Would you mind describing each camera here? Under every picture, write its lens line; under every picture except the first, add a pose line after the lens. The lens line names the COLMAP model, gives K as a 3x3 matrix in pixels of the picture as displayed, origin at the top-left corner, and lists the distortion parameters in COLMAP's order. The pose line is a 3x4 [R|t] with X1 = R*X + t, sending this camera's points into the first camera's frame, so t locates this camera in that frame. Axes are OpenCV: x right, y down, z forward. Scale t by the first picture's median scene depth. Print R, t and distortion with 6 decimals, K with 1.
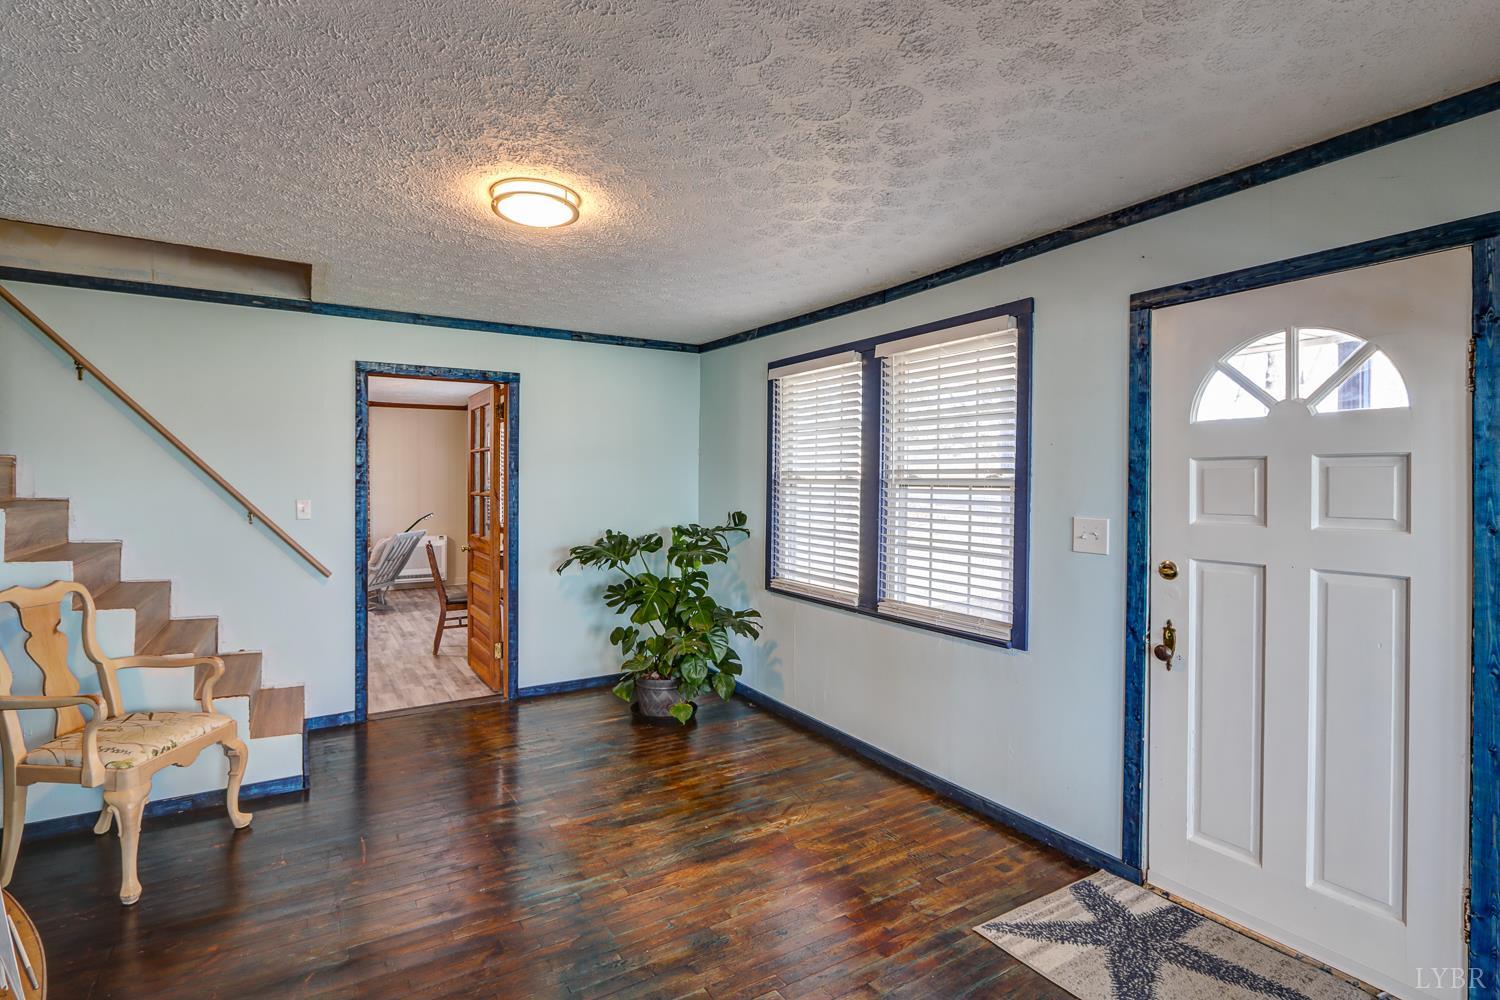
lens RADIAL K [[698.8, 0, 743.1], [0, 698.8, 500.3], [0, 0, 1]] dist [-0.013699, 0.001310]
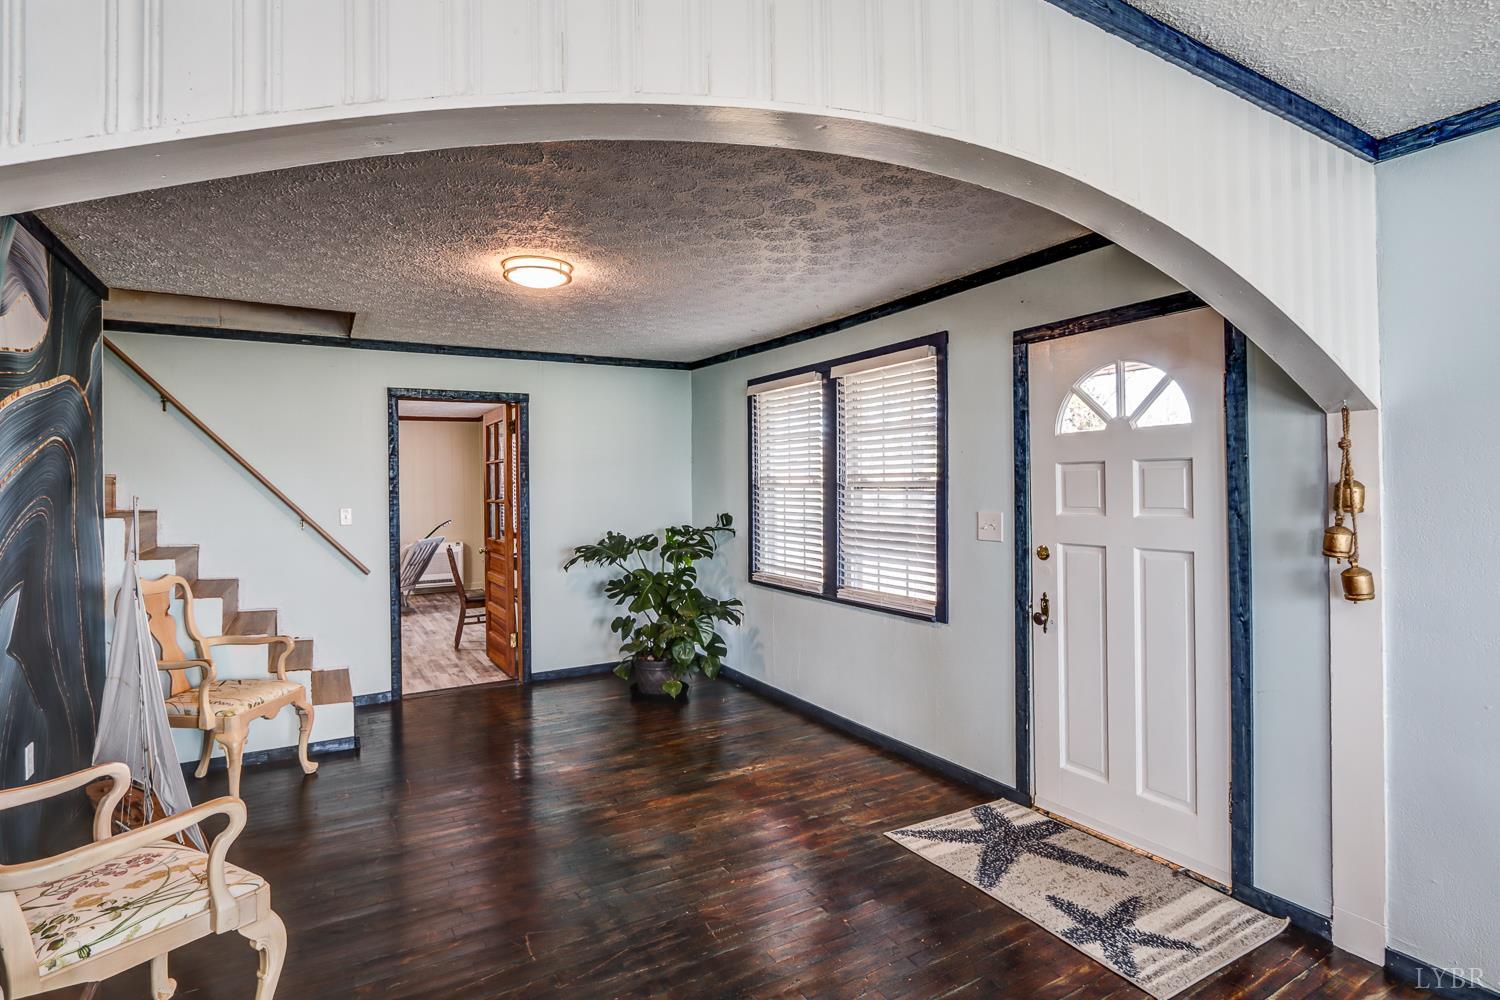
lens RADIAL K [[771.5, 0, 755.6], [0, 771.5, 503.9], [0, 0, 1]] dist [-0.016514, 0.002865]
pose [[0.999434, -0.015797, -0.029706, 0.118998], [0.015738, 0.999874, -0.002187, 0.006822], [0.029737, 0.001718, 0.999556, -0.344958]]
